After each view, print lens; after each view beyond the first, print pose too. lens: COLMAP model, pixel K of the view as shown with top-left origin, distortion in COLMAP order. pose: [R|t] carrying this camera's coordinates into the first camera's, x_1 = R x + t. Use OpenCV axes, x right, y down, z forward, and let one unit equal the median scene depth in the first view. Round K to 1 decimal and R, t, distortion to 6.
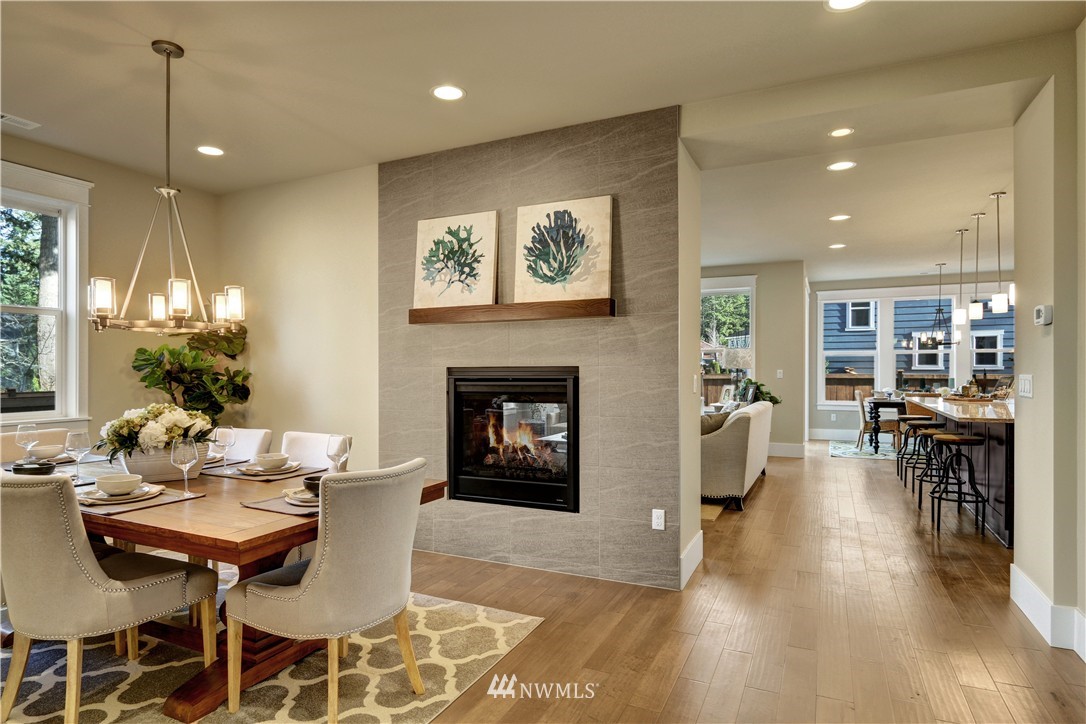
lens RADIAL K [[614.8, 0, 546.8], [0, 614.8, 365.5], [0, 0, 1]] dist [-0.025242, 0.006651]
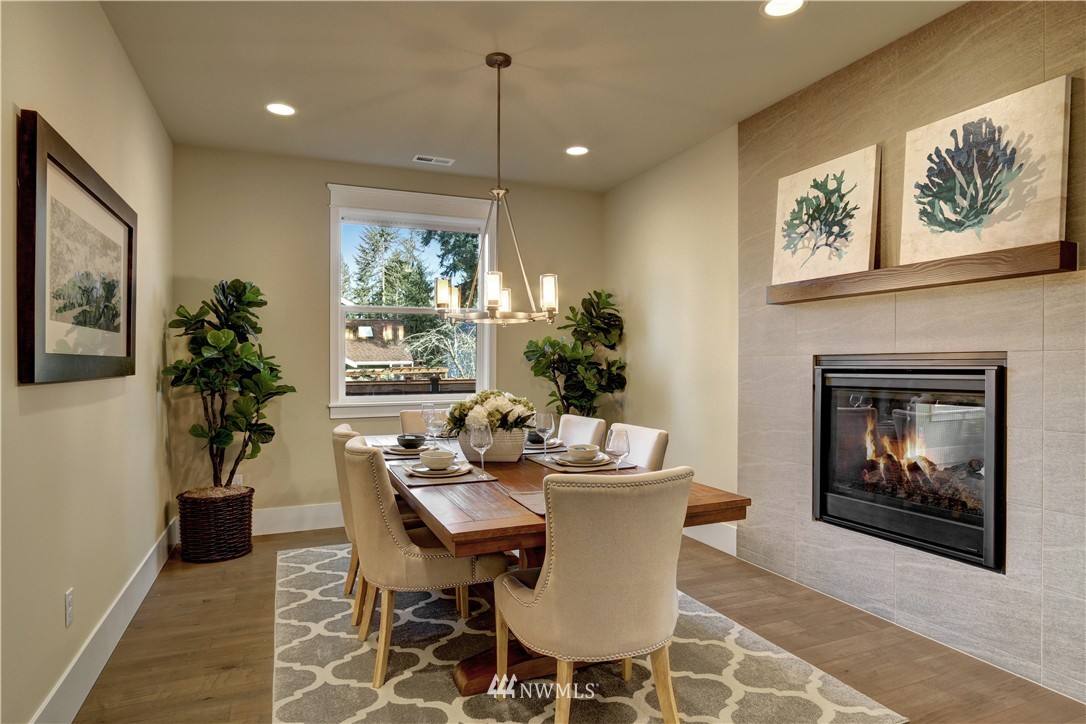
lens RADIAL K [[614.8, 0, 541.6], [0, 614.8, 364.2], [0, 0, 1]] dist [-0.025242, 0.006651]
pose [[0.734753, 0.001090, -0.678334, 0.125443], [0.005473, 0.999957, 0.007535, 0.007204], [0.678313, -0.009249, 0.734715, 0.186058]]
